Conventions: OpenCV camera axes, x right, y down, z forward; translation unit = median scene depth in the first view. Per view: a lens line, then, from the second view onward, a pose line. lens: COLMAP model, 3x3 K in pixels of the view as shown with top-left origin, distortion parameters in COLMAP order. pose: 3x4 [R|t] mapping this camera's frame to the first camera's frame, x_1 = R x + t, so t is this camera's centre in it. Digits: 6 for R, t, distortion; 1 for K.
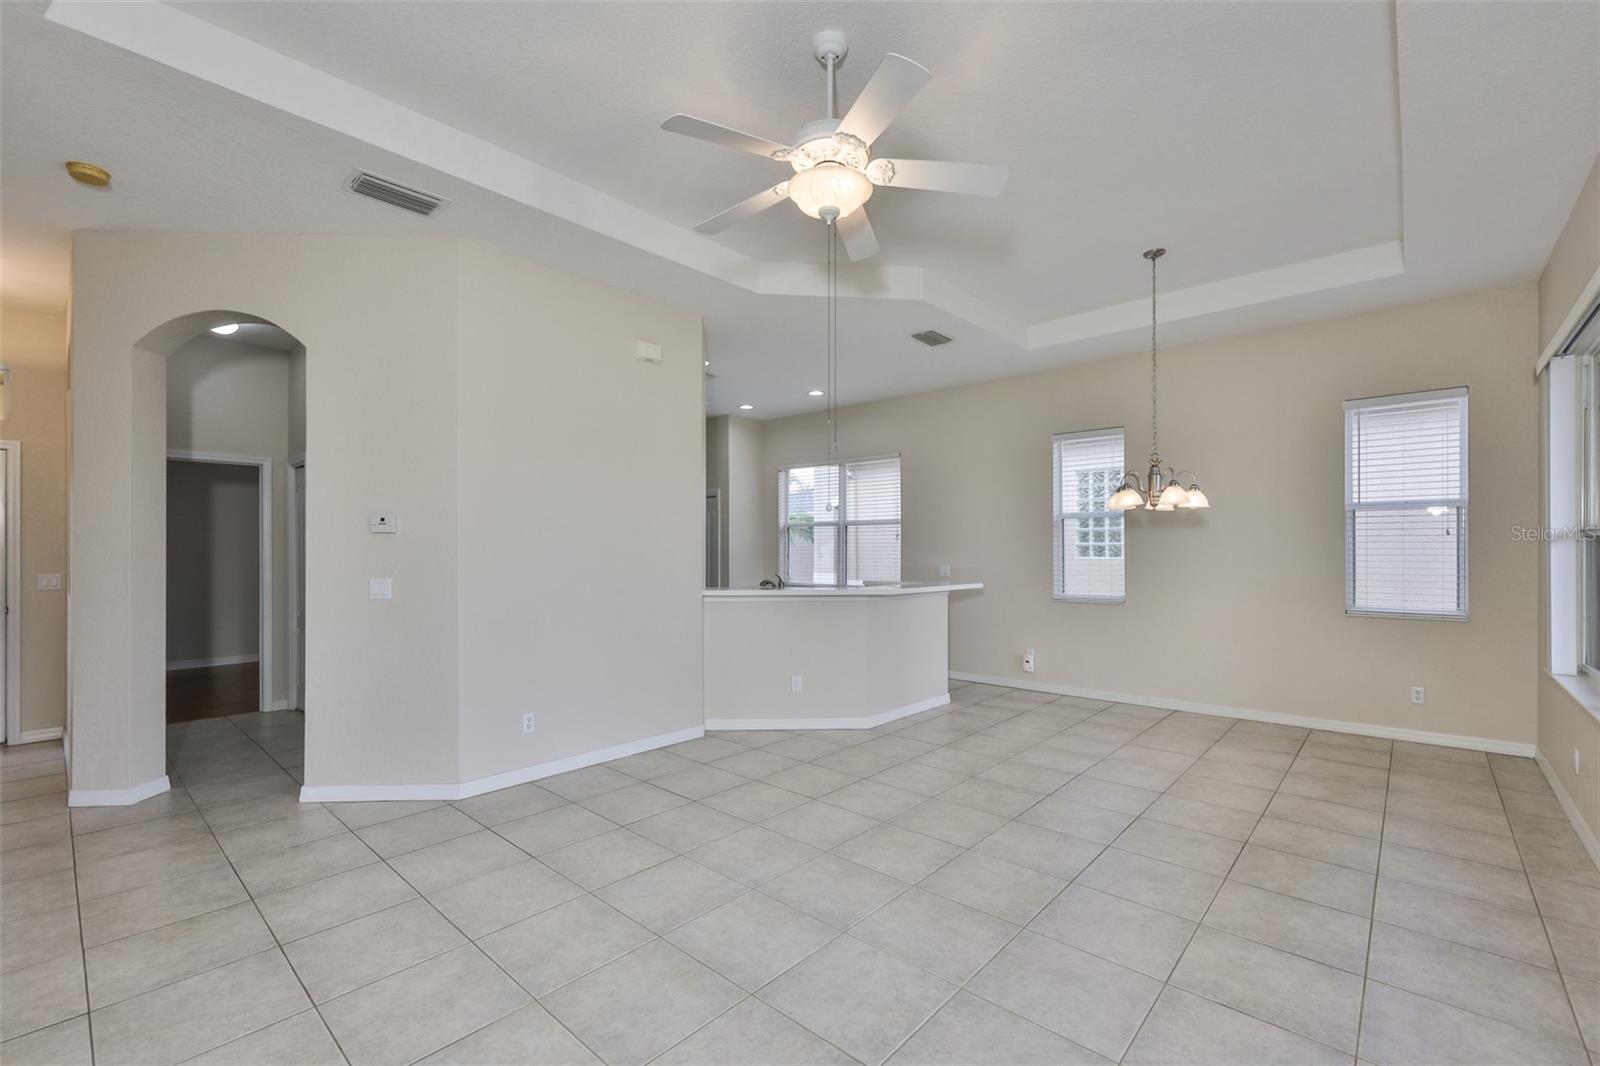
lens RADIAL K [[685.3, 0, 771.6], [0, 685.3, 547.7], [0, 0, 1]] dist [-0.000793, -0.000360]
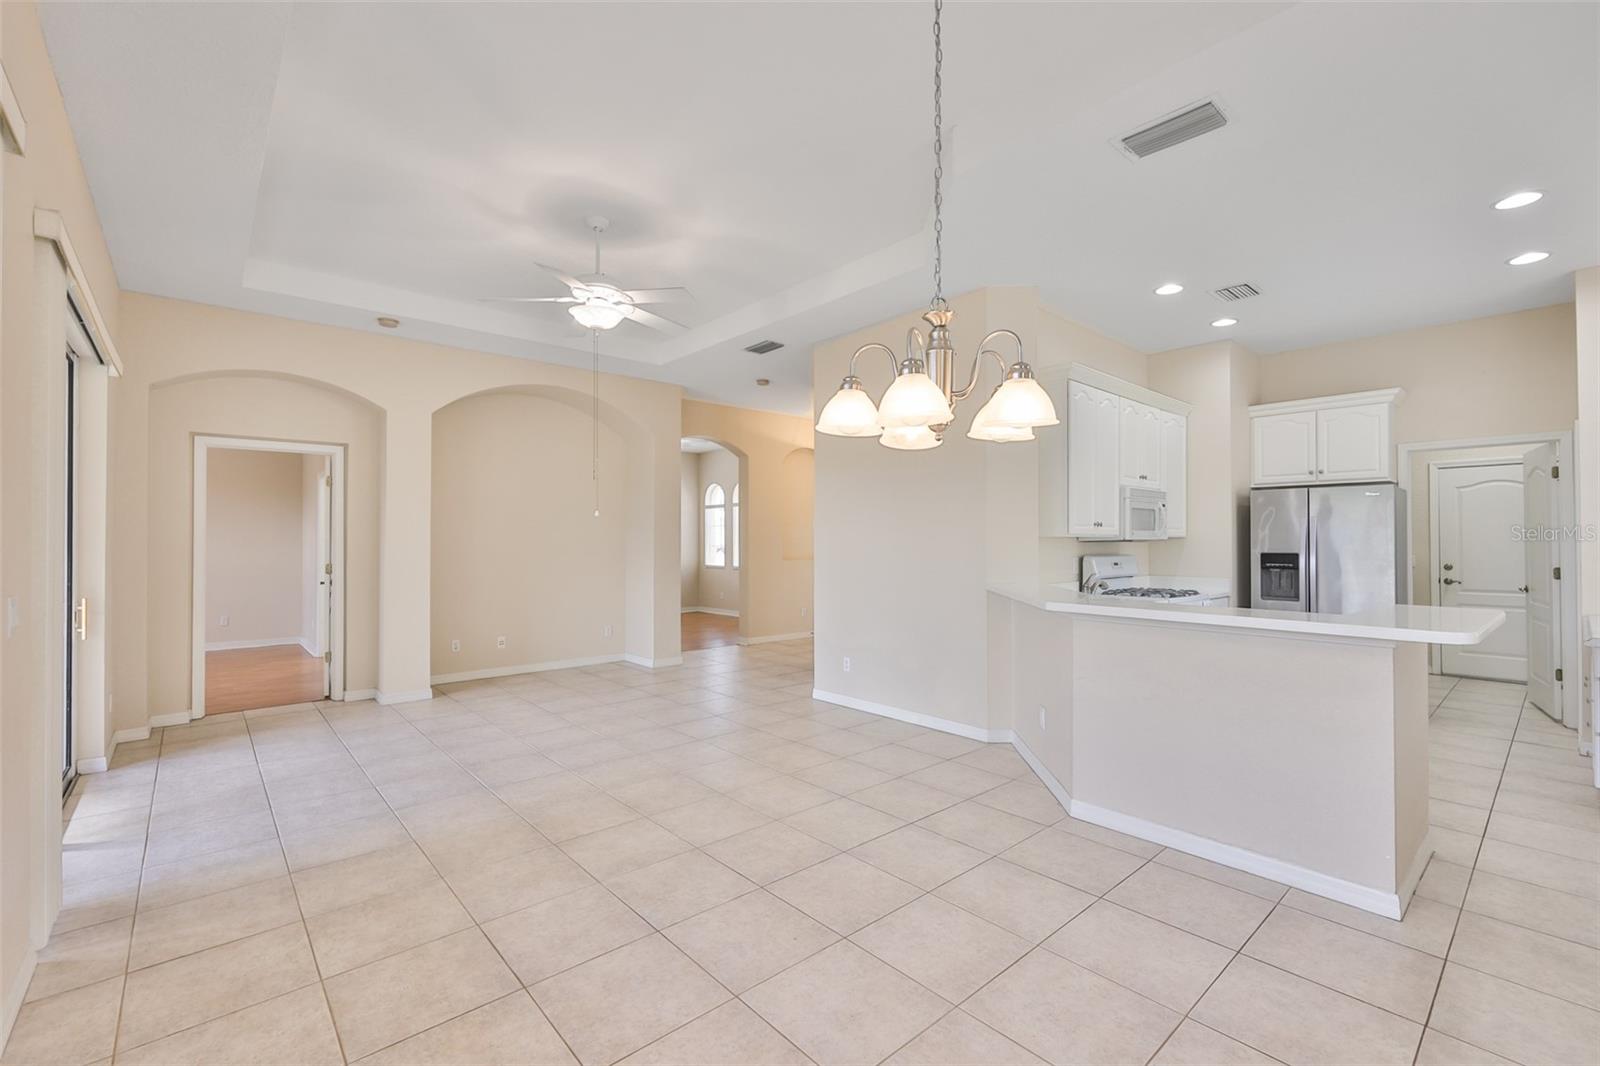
lens RADIAL K [[685.3, 0, 805.2], [0, 685.3, 534.4], [0, 0, 1]] dist [-0.000793, -0.000360]
pose [[-0.087076, -0.006758, -0.996179, 1.018488], [0.006335, 0.999953, -0.007337, 0.002075], [0.996182, -0.006950, -0.087029, 1.019433]]
